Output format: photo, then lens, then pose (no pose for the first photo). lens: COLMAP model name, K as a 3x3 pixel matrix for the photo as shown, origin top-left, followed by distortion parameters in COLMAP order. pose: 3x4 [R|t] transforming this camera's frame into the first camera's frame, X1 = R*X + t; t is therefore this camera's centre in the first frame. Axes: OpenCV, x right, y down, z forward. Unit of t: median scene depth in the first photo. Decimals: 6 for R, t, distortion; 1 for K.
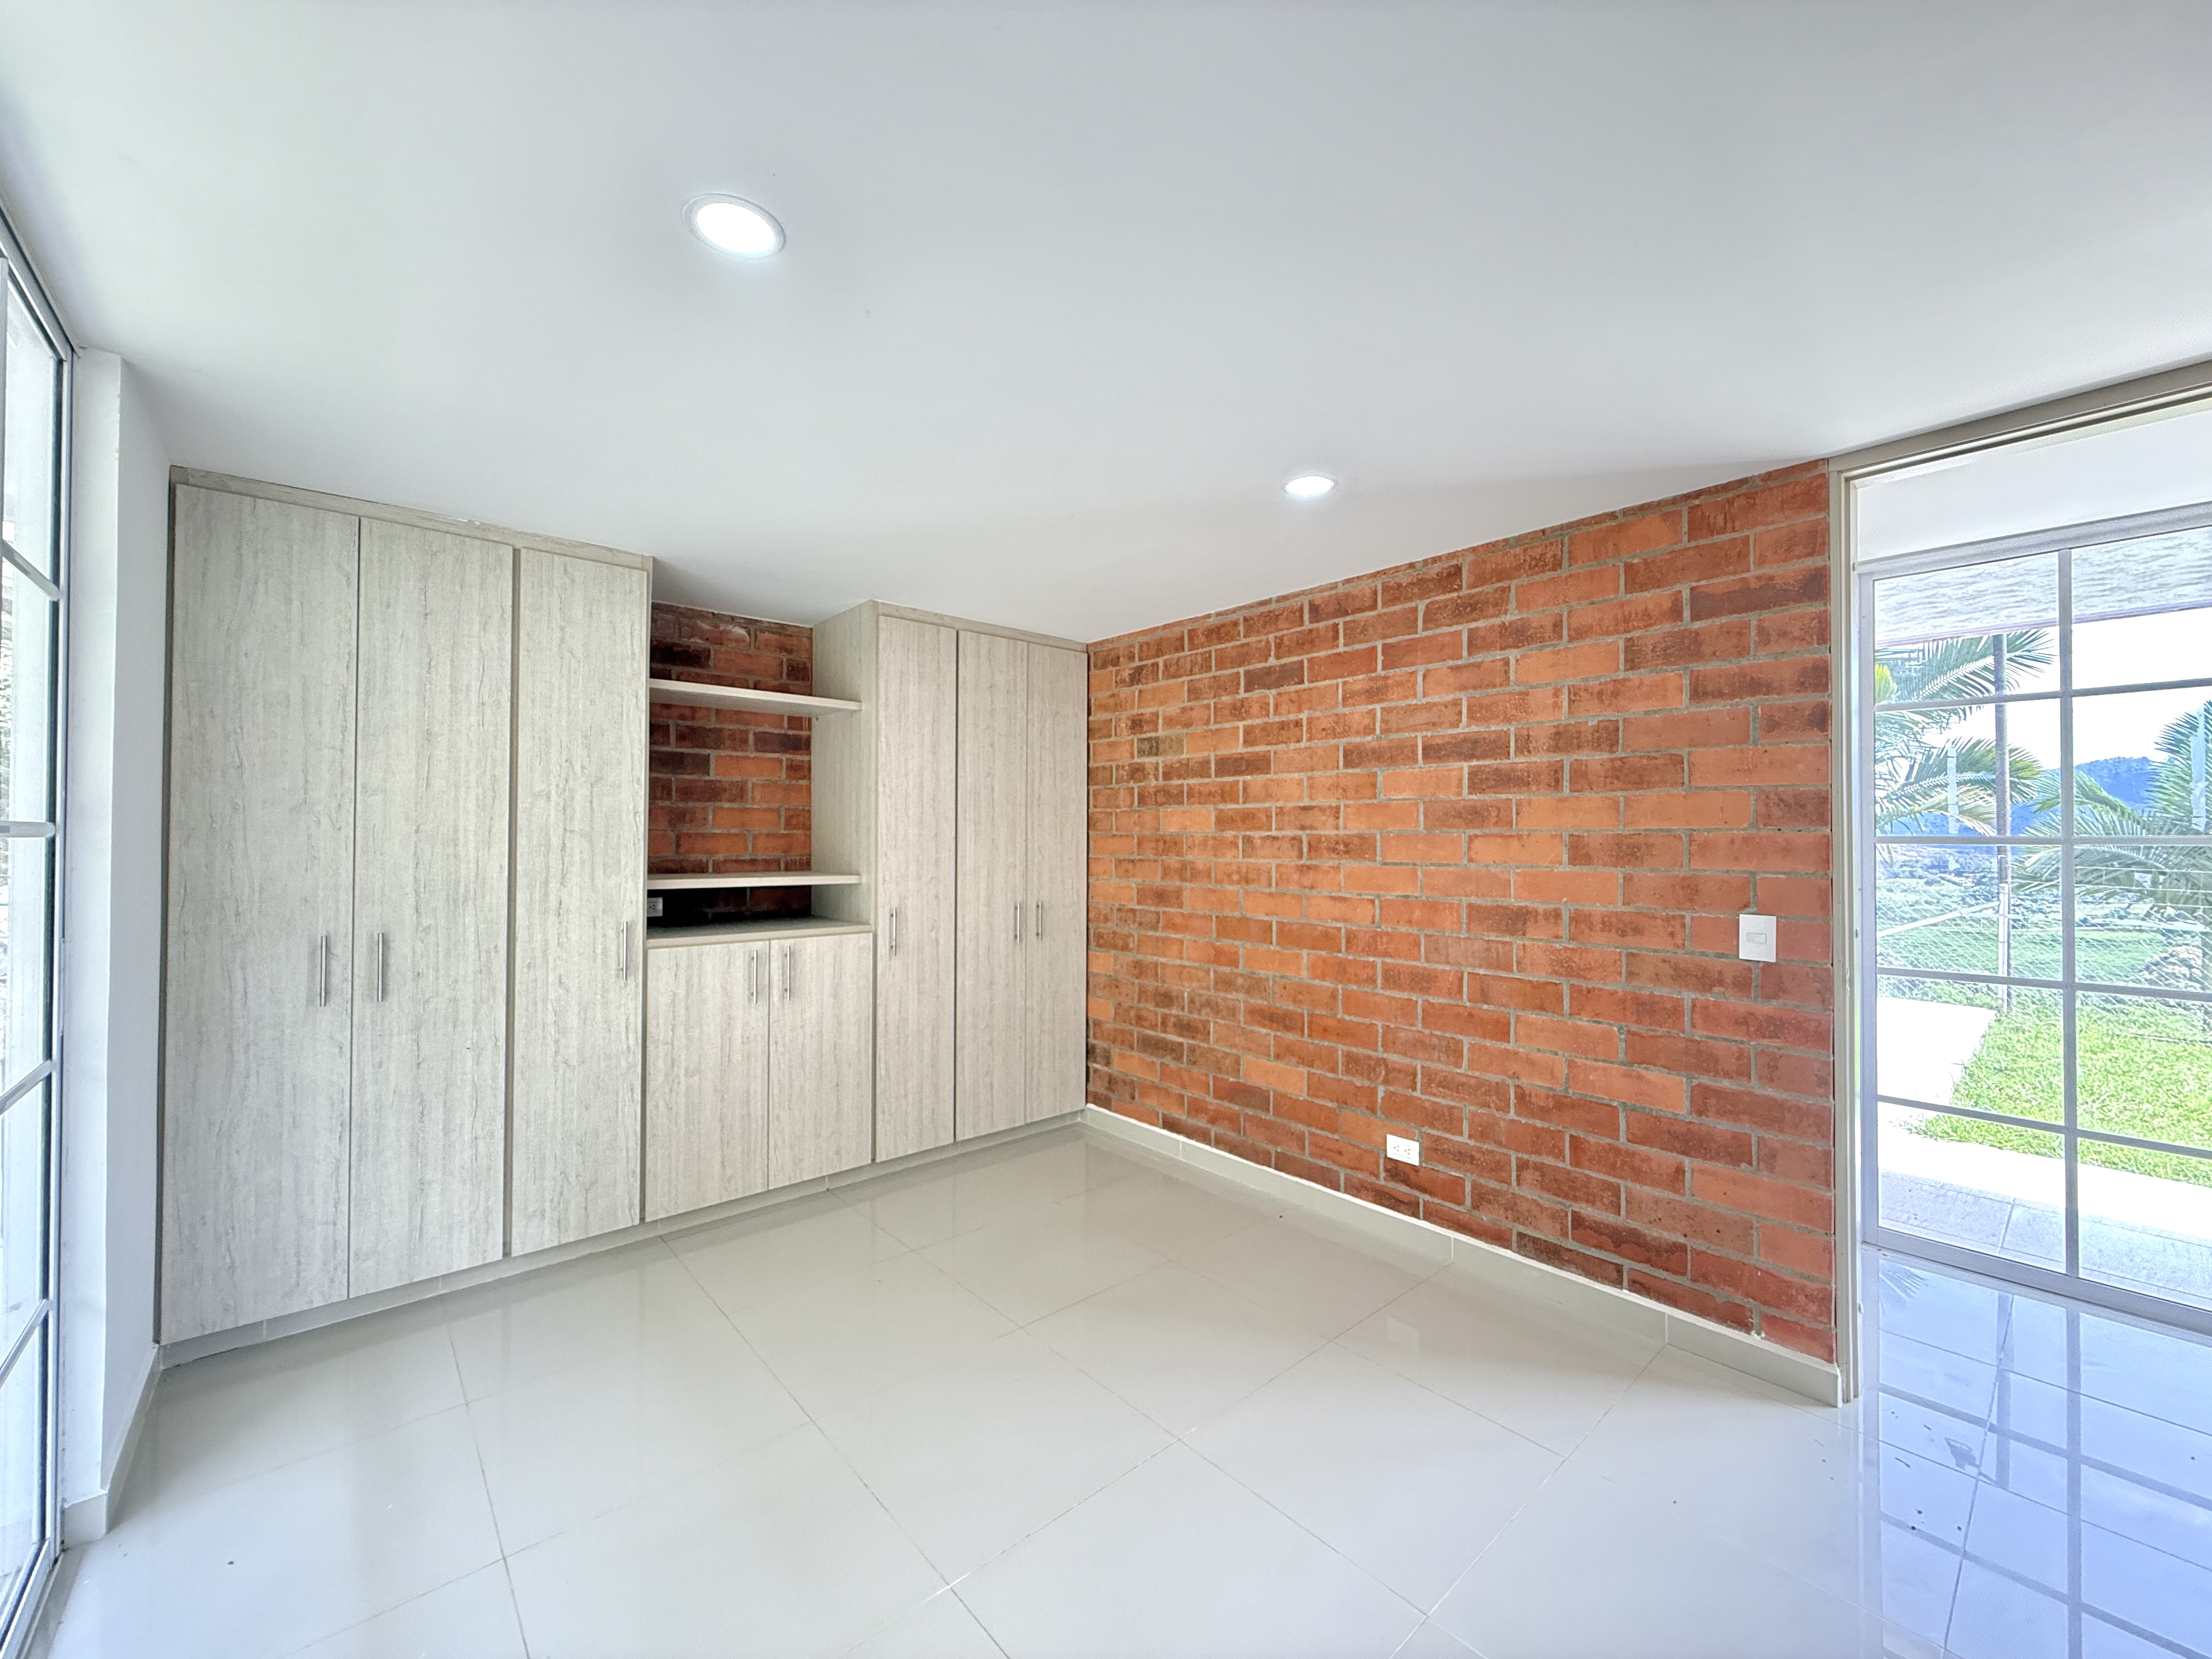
lens RADIAL K [[875.9, 0, 1096.8], [0, 875.9, 829.4], [0, 0, 1]] dist [-0.000938, -0.000131]
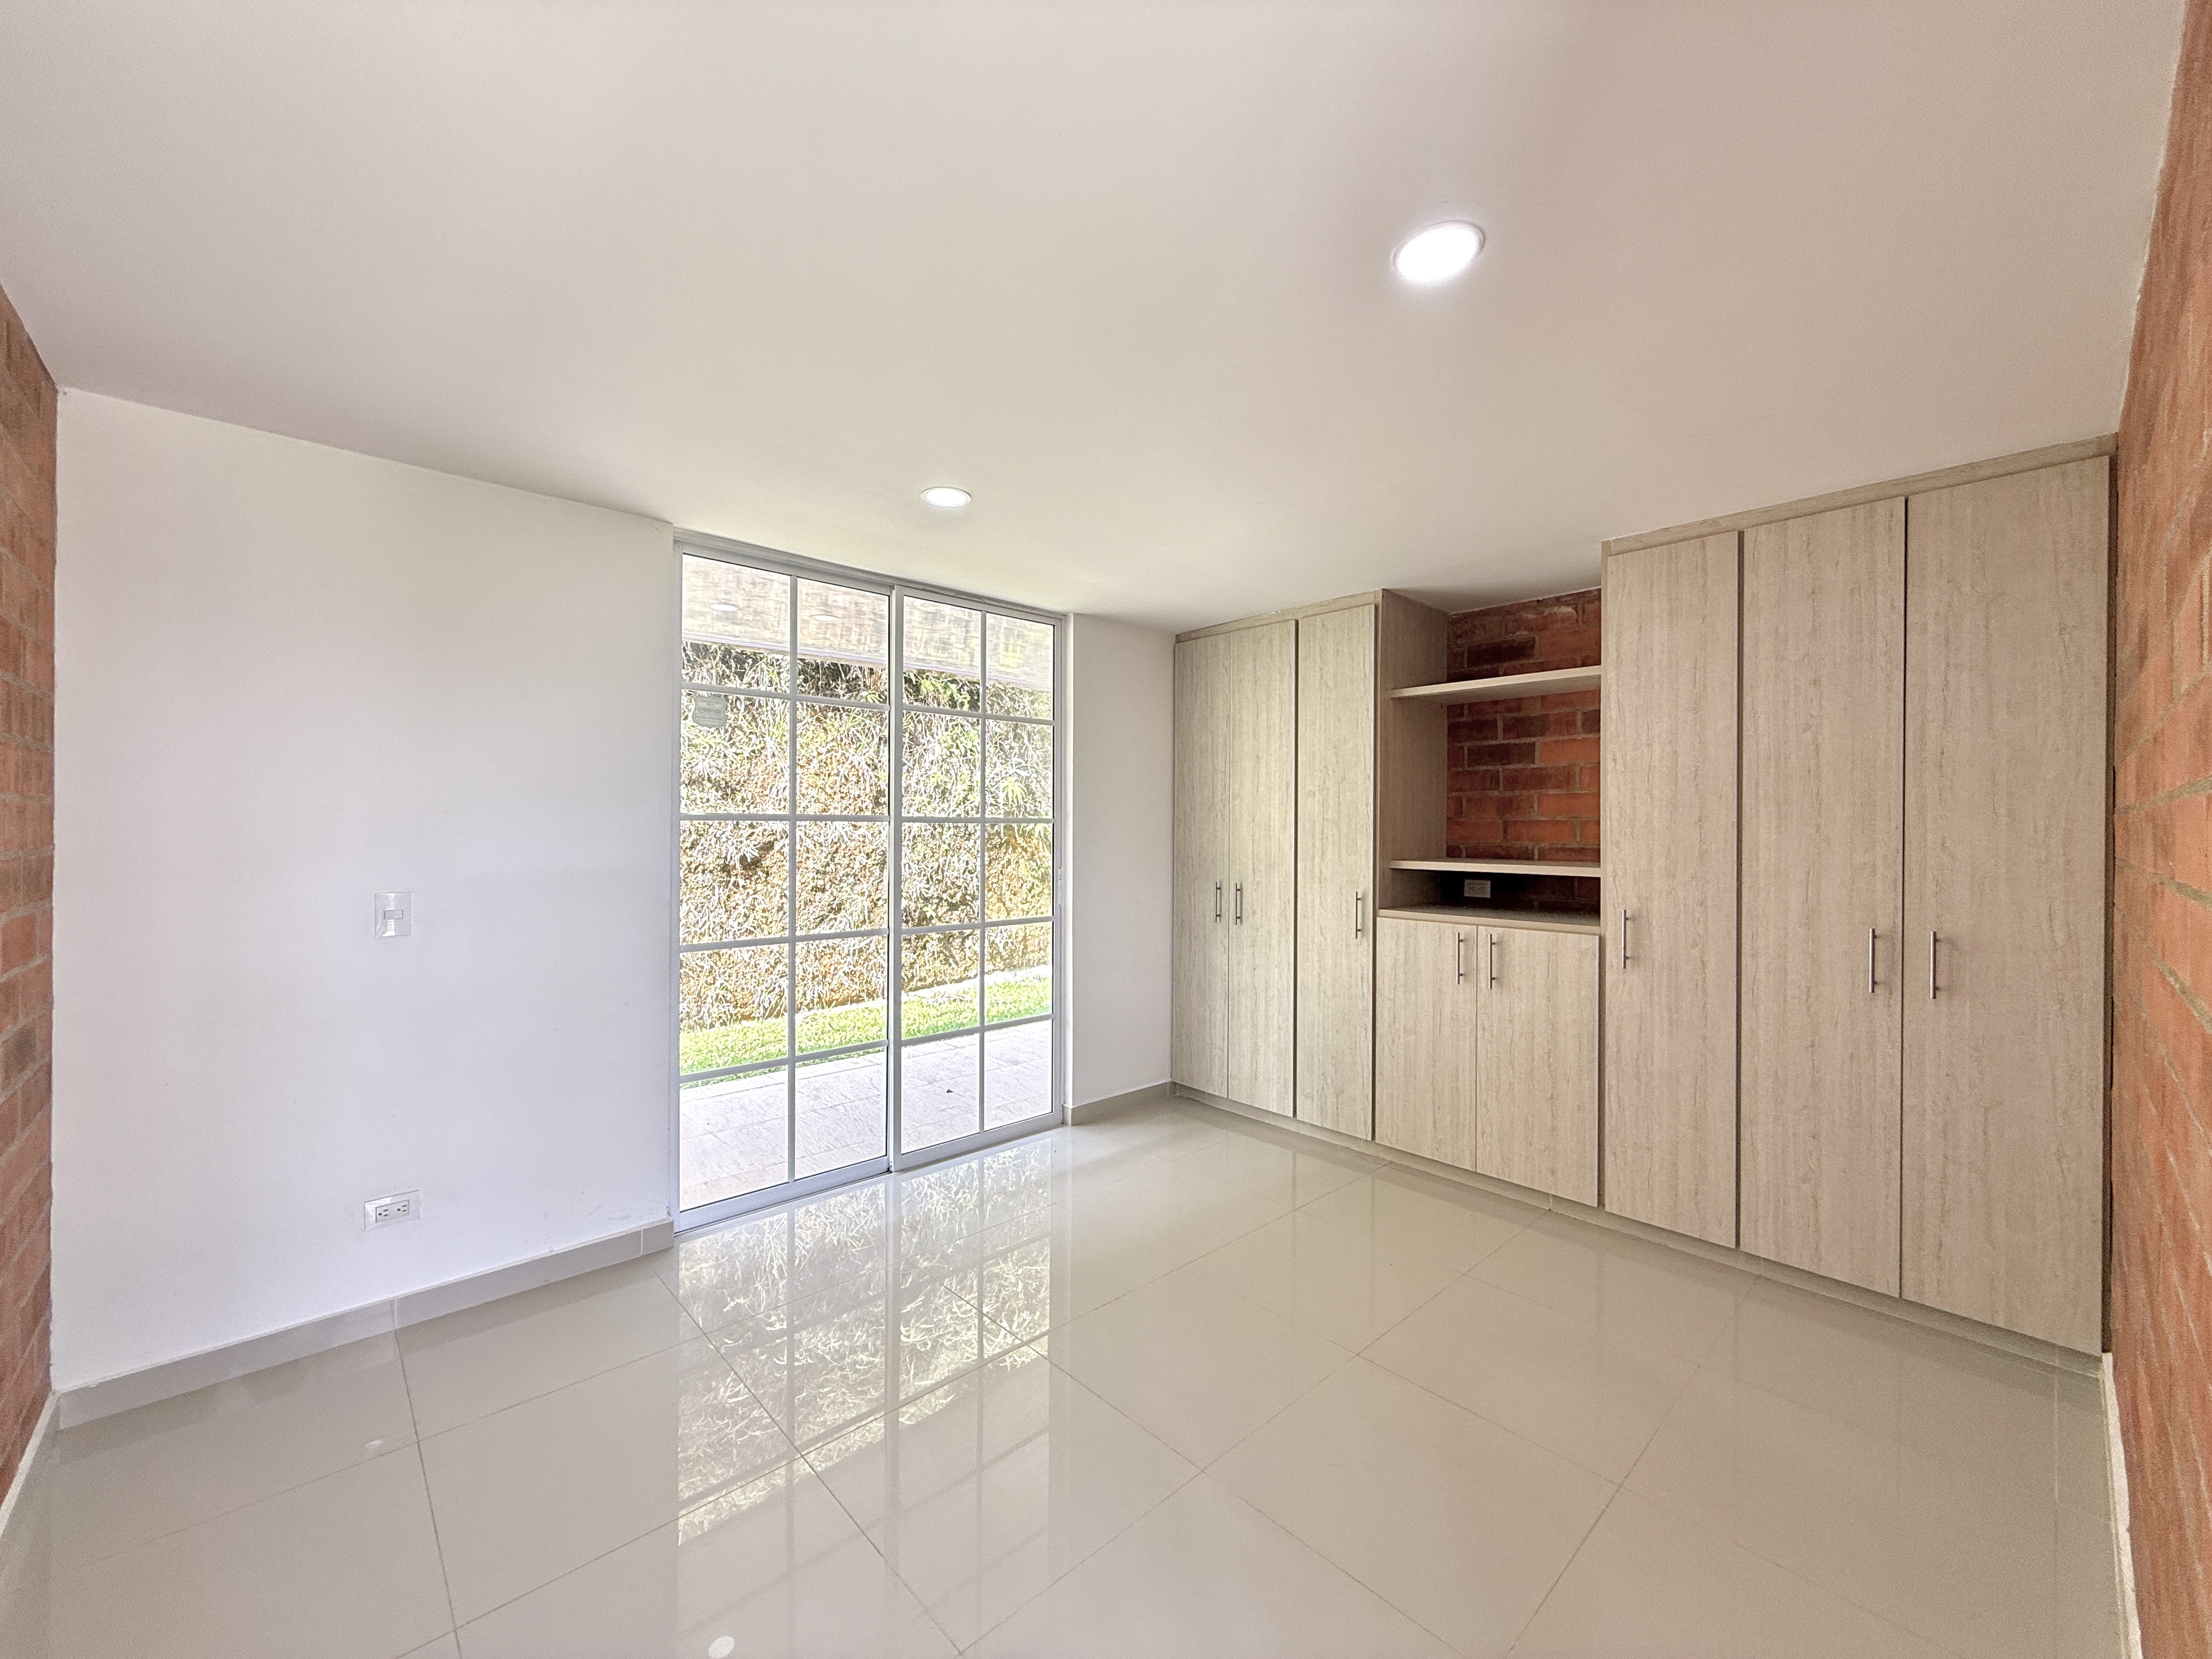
lens RADIAL K [[875.9, 0, 1096.8], [0, 875.9, 829.4], [0, 0, 1]] dist [-0.000938, -0.000131]
pose [[0.027326, -0.001278, -0.999626, 0.617174], [0.006880, 0.999976, -0.001091, 0.013524], [0.999603, -0.006848, 0.027334, 0.527533]]
